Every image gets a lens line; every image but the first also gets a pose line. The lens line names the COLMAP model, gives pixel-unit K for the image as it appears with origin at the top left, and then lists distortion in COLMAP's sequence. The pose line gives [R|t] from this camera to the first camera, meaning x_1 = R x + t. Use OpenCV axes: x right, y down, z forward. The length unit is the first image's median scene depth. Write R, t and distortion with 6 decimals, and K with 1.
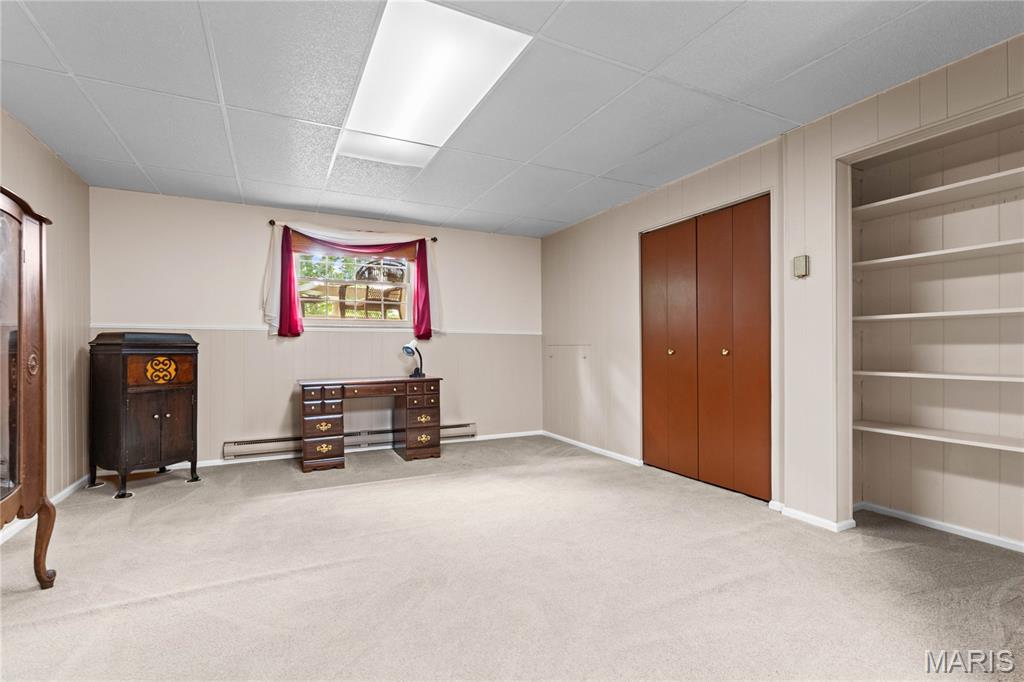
lens RADIAL K [[475.3, 0, 492.4], [0, 475.3, 346.8], [0, 0, 1]] dist [-0.001574, -0.000567]
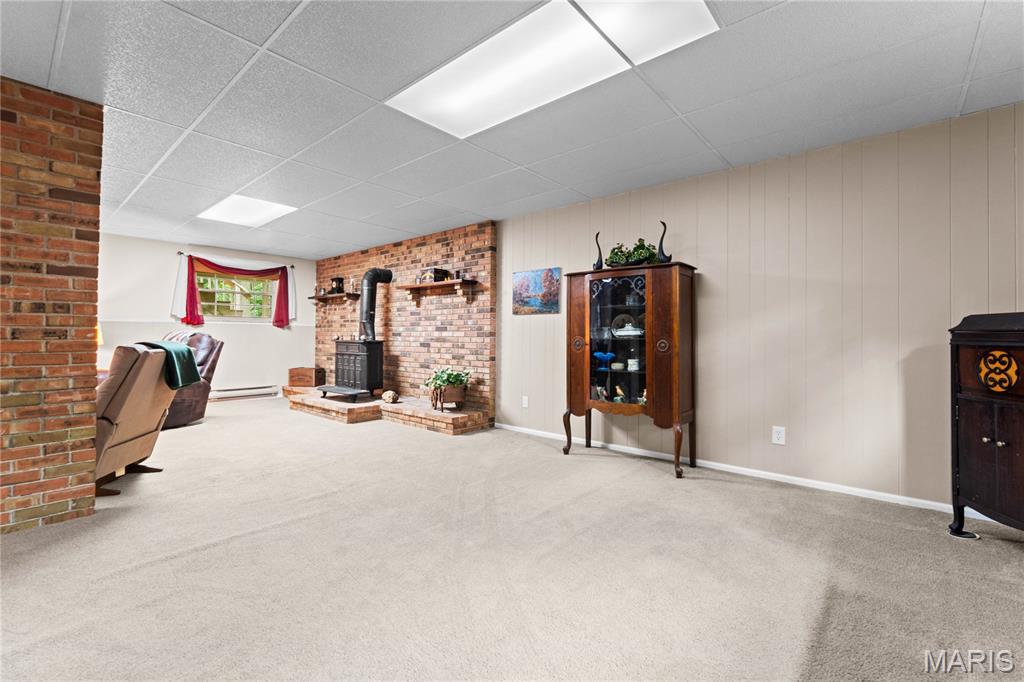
lens RADIAL K [[439.5, 0, 537.3], [0, 439.5, 333.5], [0, 0, 1]] dist [0.000856, 0.000097]
pose [[-0.905435, -0.004580, -0.424460, 0.103774], [0.000039, 0.999941, -0.010874, 0.004001], [0.424485, -0.009862, -0.905381, 1.077619]]
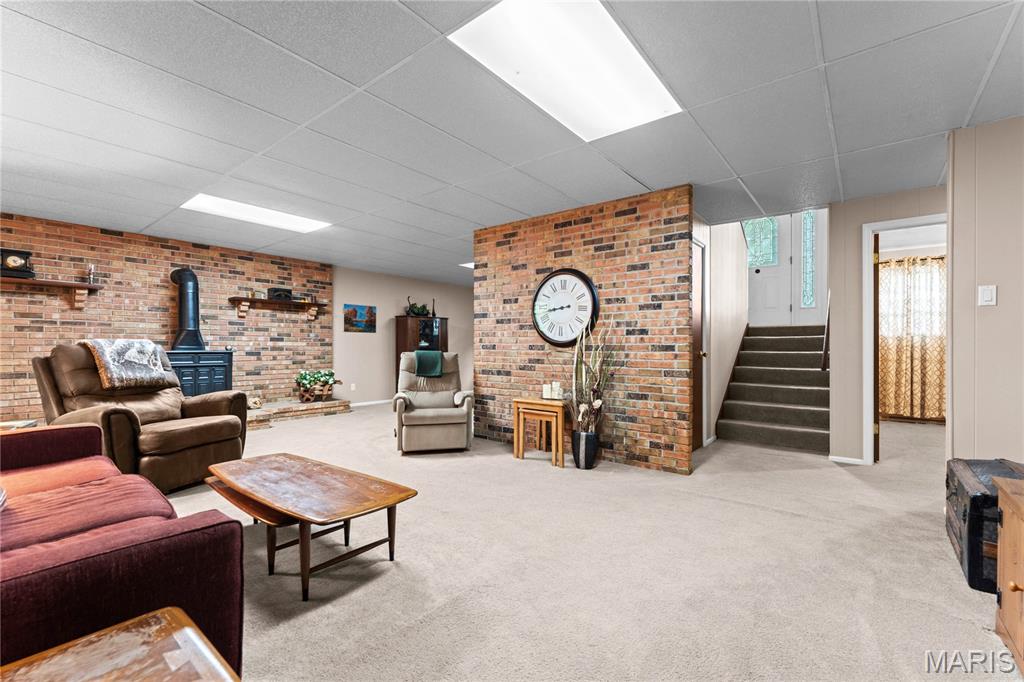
lens RADIAL K [[439.5, 0, 513.6], [0, 439.5, 343.8], [0, 0, 1]] dist [0.000856, 0.000097]
pose [[0.455901, -0.001117, -0.890030, 1.489180], [-0.000441, 0.999999, -0.001481, -0.006050], [0.890031, 0.001068, 0.455900, -0.147443]]
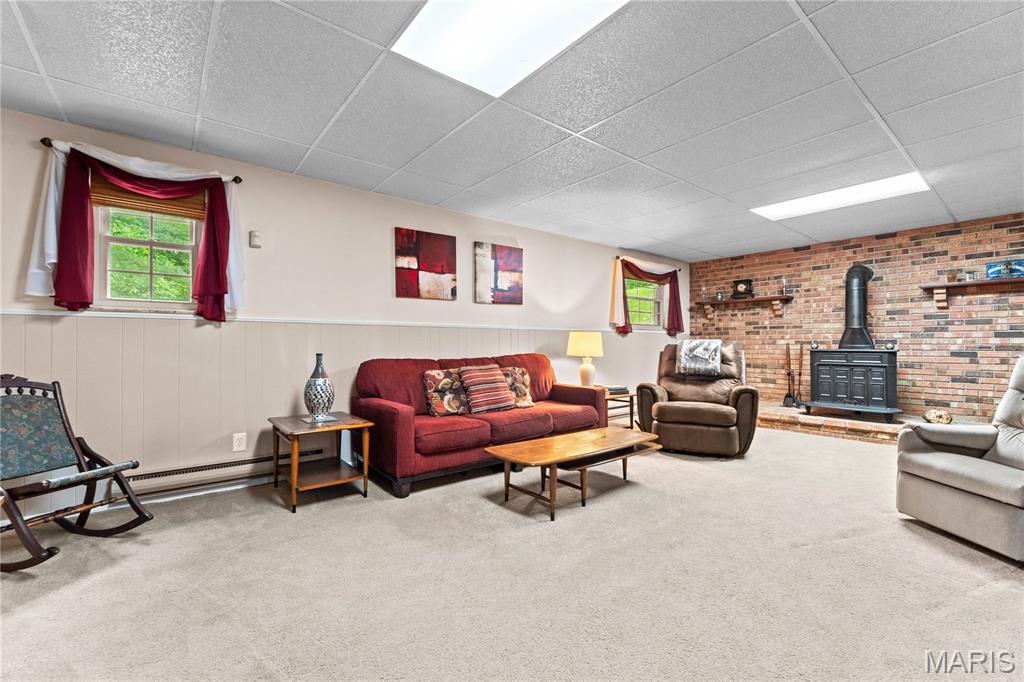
lens RADIAL K [[439.5, 0, 512.7], [0, 439.5, 341.6], [0, 0, 1]] dist [0.000856, 0.000097]
pose [[-0.968968, 0.002332, -0.247175, 1.188642], [0.005443, 0.999914, -0.011904, -0.000477], [0.247126, -0.012880, -0.968898, 0.524519]]
